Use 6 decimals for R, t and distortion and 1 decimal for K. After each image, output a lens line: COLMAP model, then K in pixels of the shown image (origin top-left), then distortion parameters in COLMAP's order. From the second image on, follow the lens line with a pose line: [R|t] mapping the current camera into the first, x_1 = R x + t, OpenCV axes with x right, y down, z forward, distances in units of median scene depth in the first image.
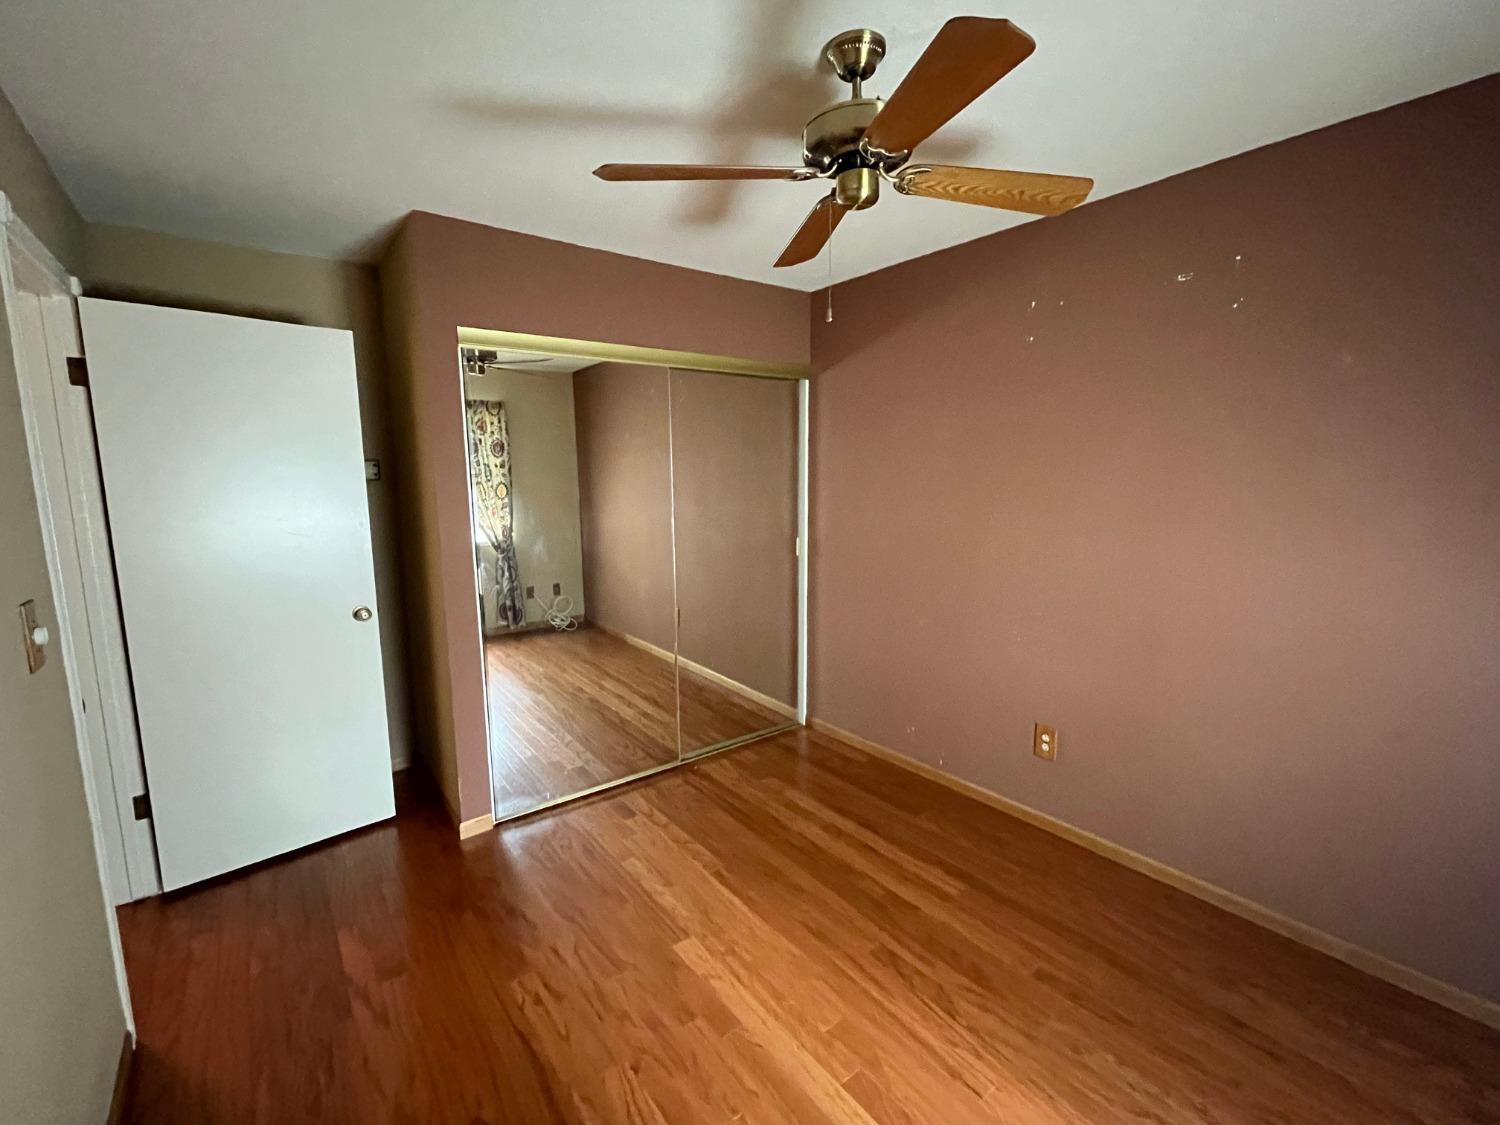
lens RADIAL K [[659.9, 0, 750.8], [0, 659.9, 559.5], [0, 0, 1]] dist [-0.002997, 0.000104]
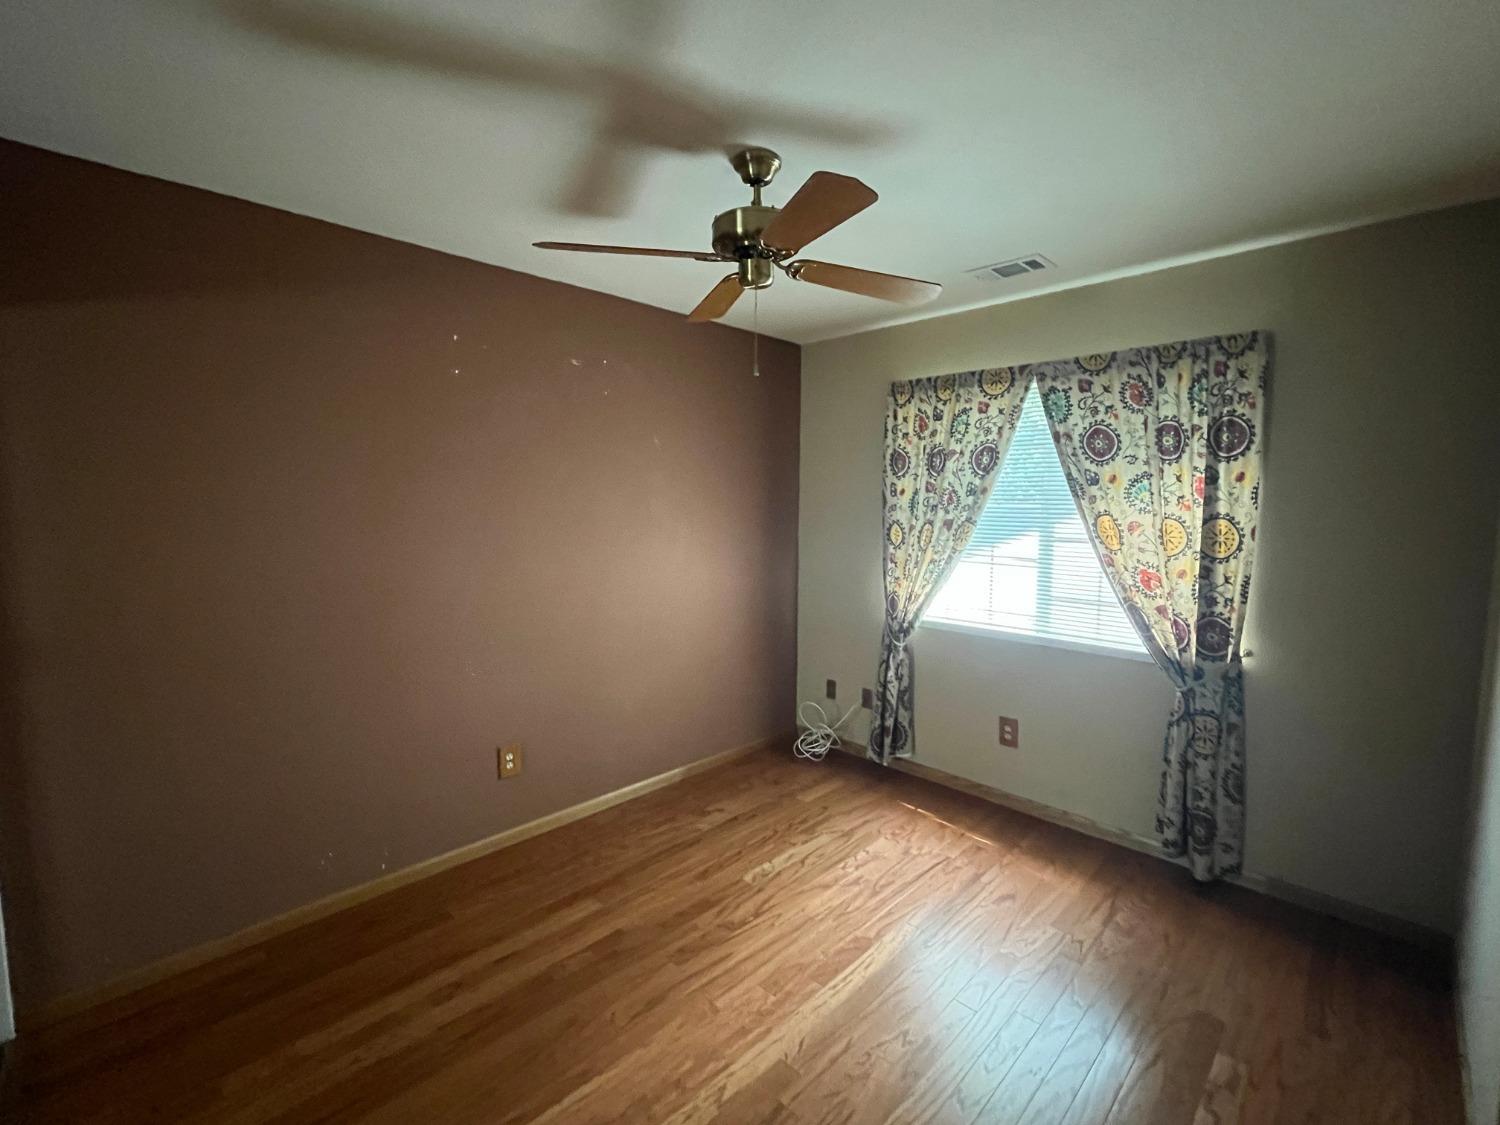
lens RADIAL K [[659.9, 0, 751.0], [0, 659.9, 565.1], [0, 0, 1]] dist [-0.002997, 0.000104]
pose [[-0.135018, -0.092599, 0.986507, -0.827626], [0.132025, 0.985064, 0.110533, -0.129359], [-0.982008, 0.145167, -0.120776, 0.952919]]
